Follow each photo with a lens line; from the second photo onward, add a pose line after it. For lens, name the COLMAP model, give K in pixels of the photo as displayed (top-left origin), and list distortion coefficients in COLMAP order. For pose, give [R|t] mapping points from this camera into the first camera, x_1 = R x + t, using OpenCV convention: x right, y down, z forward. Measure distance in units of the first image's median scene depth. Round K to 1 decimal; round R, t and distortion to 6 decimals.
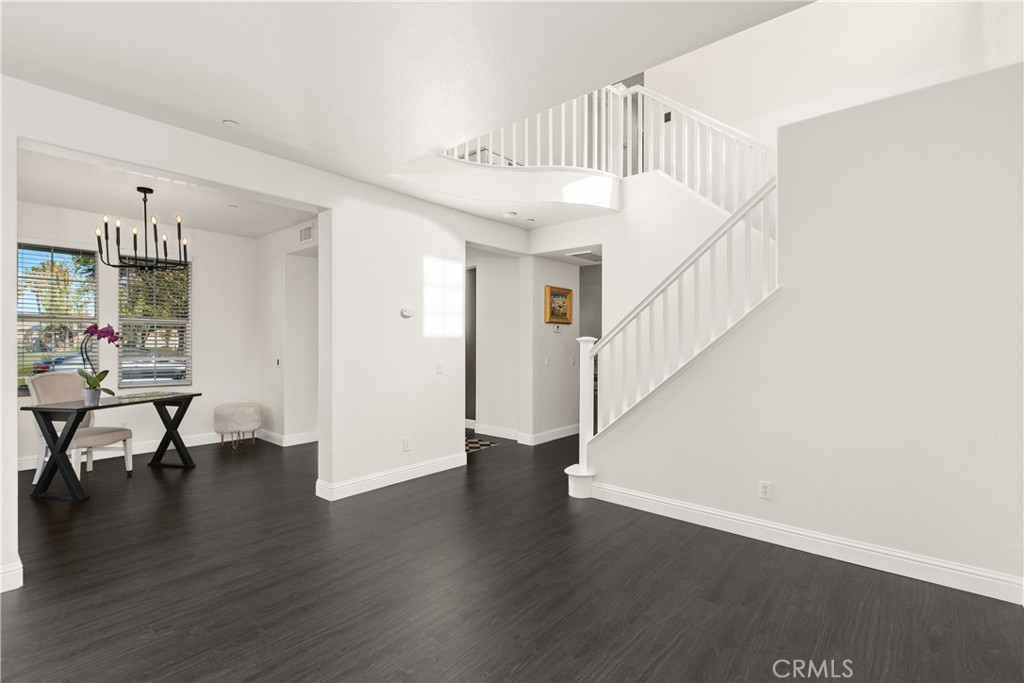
lens RADIAL K [[470.2, 0, 512.0], [0, 470.2, 341.4], [0, 0, 1]] dist [0.002763, -0.001357]
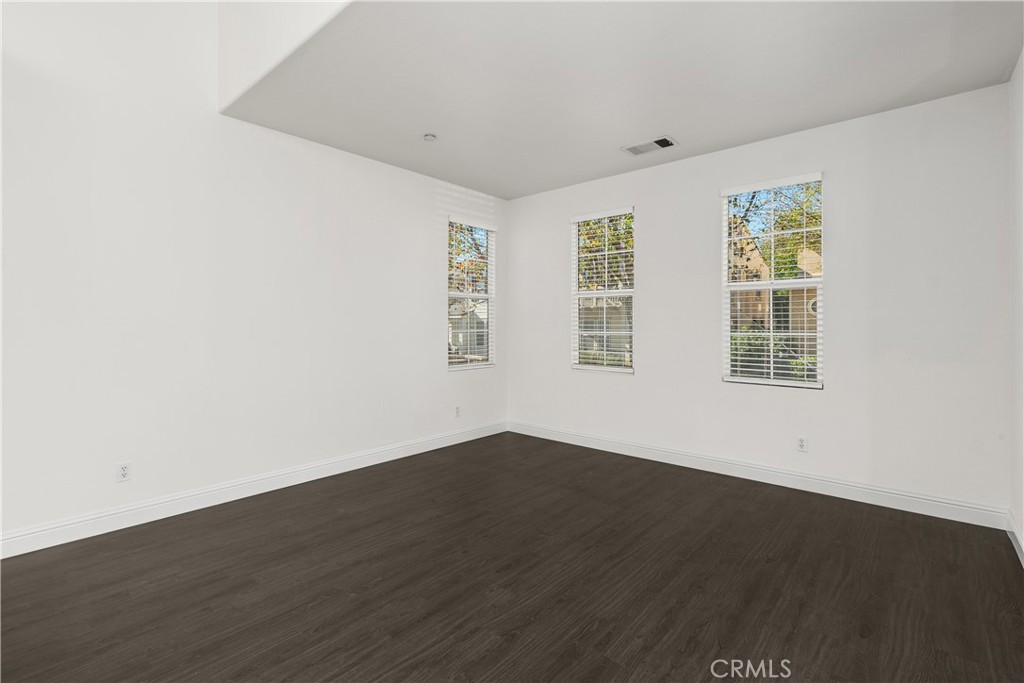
lens RADIAL K [[470.2, 0, 505.5], [0, 470.2, 329.6], [0, 0, 1]] dist [0.002763, -0.001357]
pose [[-0.999605, -0.003792, 0.027862, -0.117960], [-0.003491, 0.999935, 0.010820, 0.031351], [-0.027901, 0.010719, -0.999553, 2.045013]]
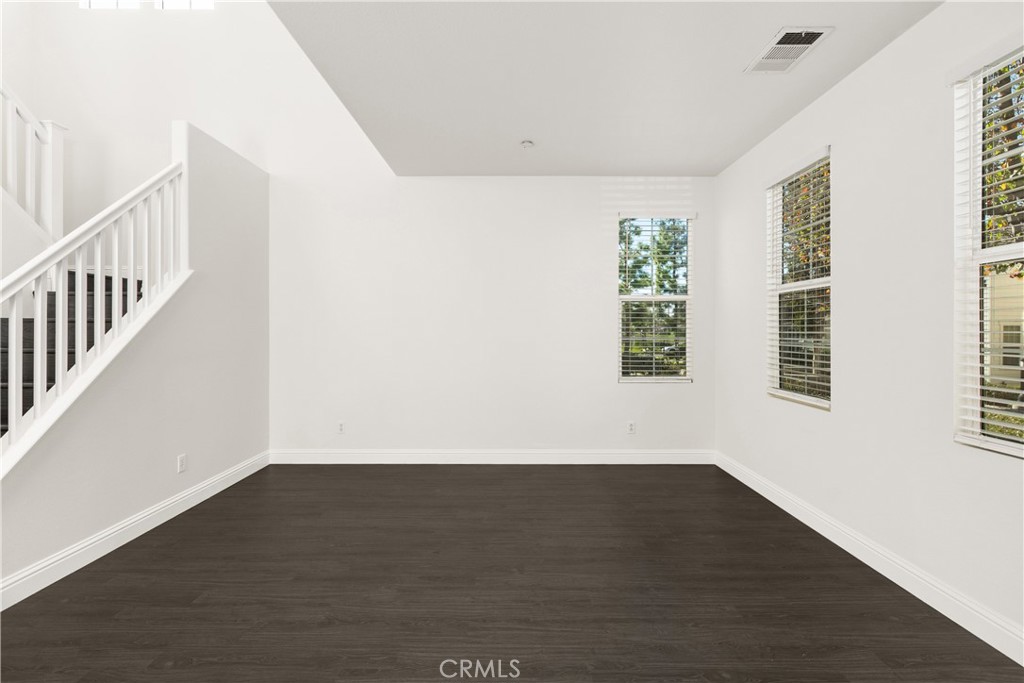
lens RADIAL K [[470.2, 0, 508.5], [0, 470.2, 340.5], [0, 0, 1]] dist [0.002763, -0.001357]
pose [[-0.641624, -0.018929, 0.766785, -0.994687], [-0.002267, 0.999738, 0.022783, 0.024307], [-0.767016, 0.012880, -0.641499, 1.528387]]
